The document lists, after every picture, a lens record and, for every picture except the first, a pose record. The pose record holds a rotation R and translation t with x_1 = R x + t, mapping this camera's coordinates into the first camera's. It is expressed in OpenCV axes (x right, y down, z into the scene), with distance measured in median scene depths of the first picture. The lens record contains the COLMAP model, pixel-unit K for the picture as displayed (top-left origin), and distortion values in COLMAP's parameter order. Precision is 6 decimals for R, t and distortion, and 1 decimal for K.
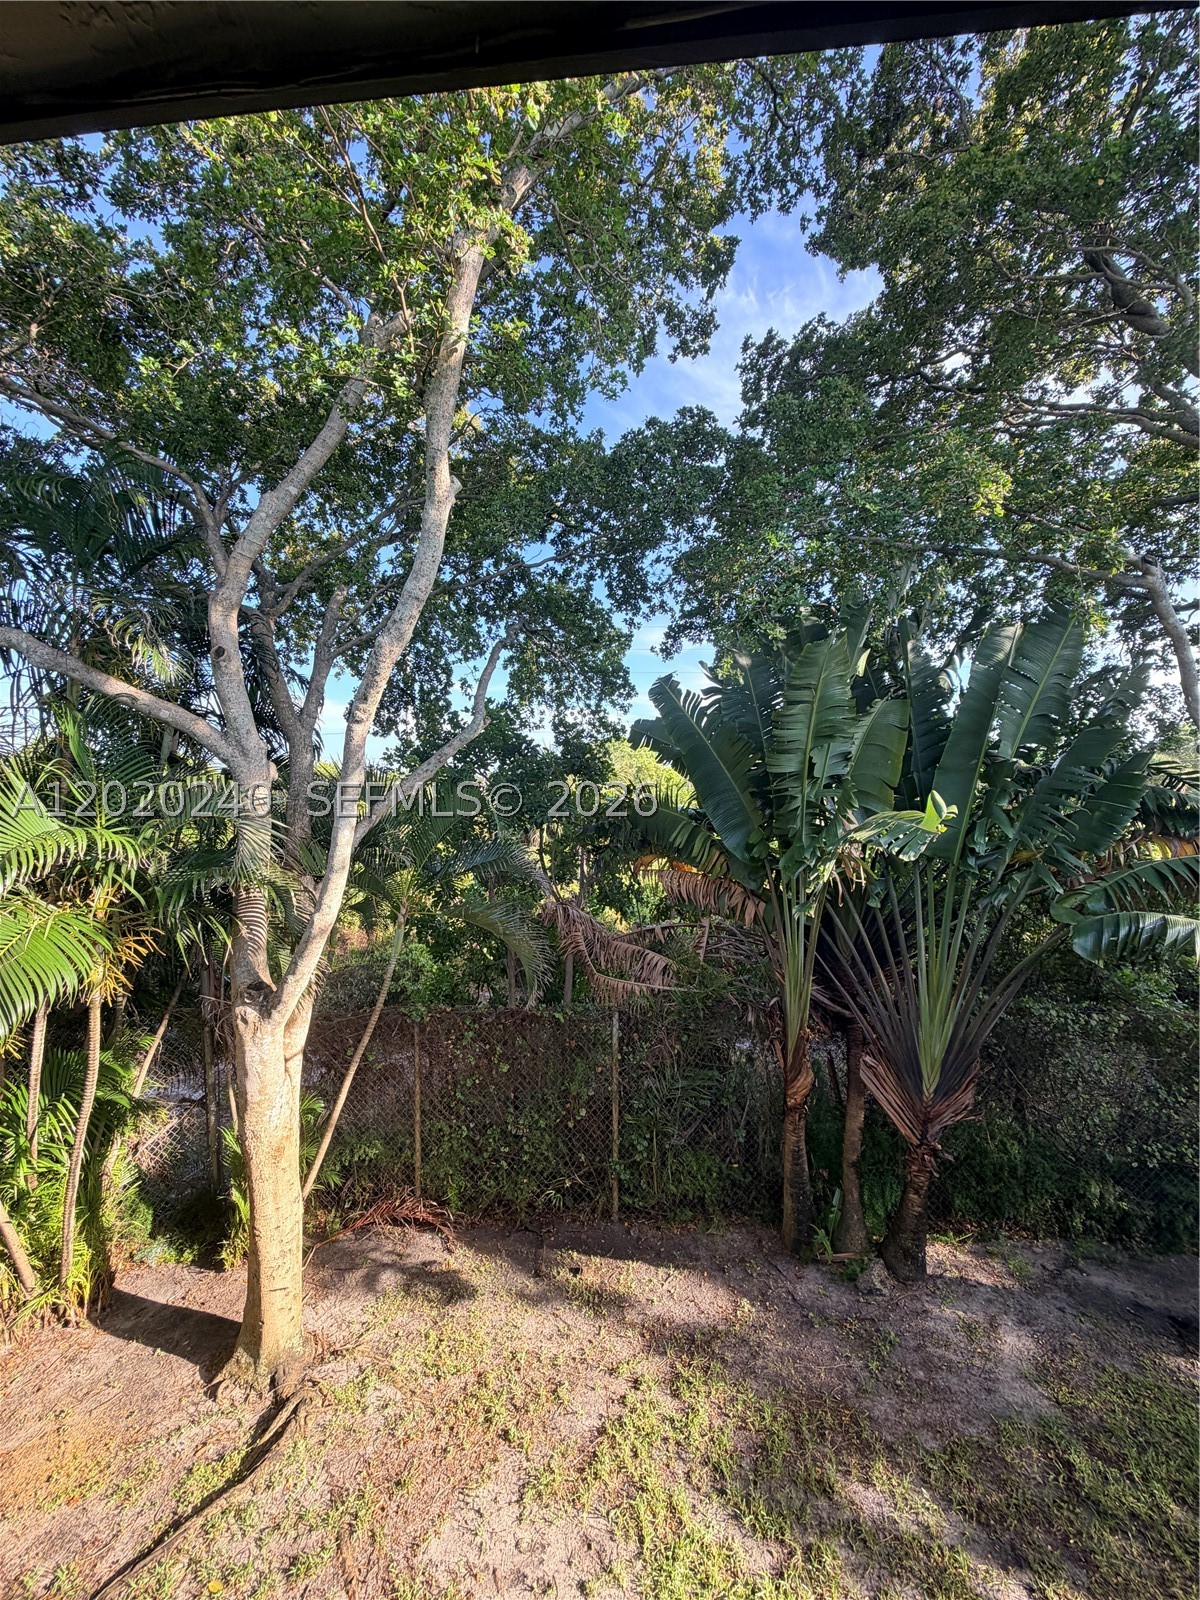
lens RADIAL K [[629.2, 0, 602.9], [0, 629.2, 801.2], [0, 0, 1]] dist [-0.004553, 0.000717]
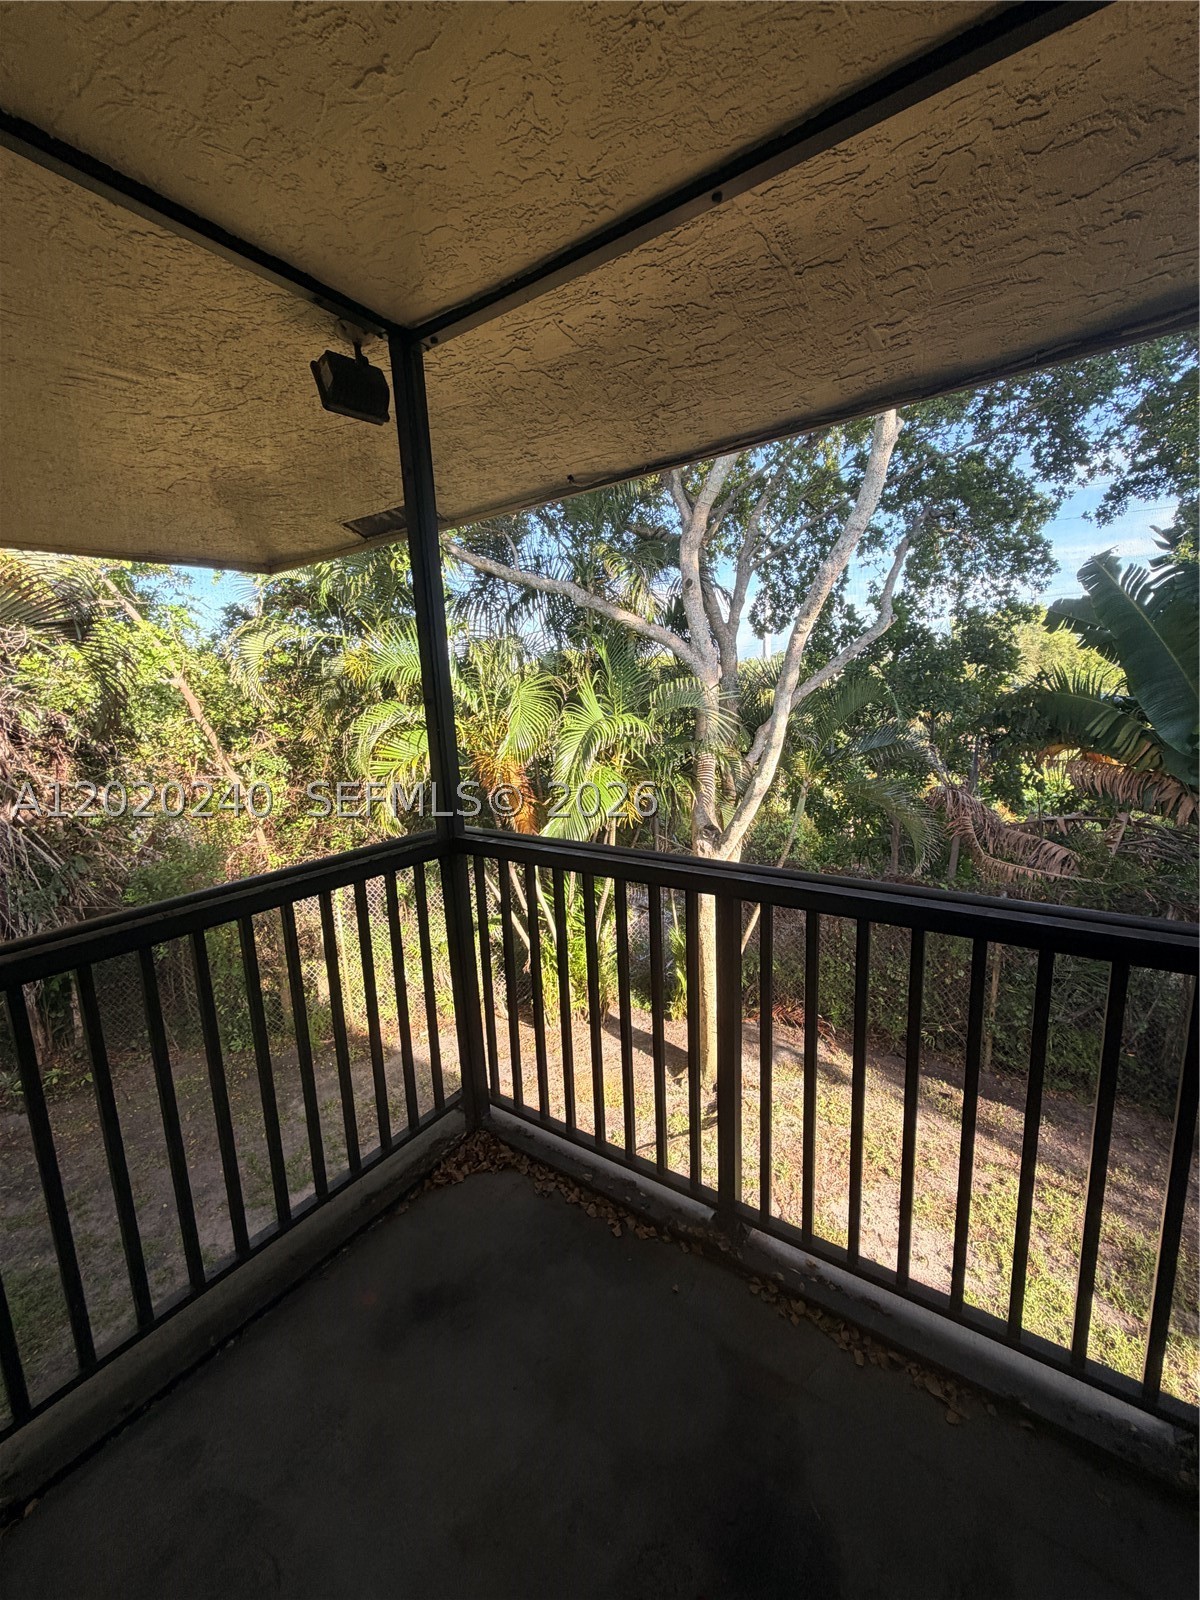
lens RADIAL K [[647.6, 0, 600.0], [0, 647.6, 800.0], [0, 0, 1]] dist [0.005688, 0.000143]
pose [[0.861541, 0.074221, -0.502233, -0.024734], [0.012911, 0.985733, 0.167822, -0.008009], [0.507524, -0.151069, 0.848291, -0.219033]]
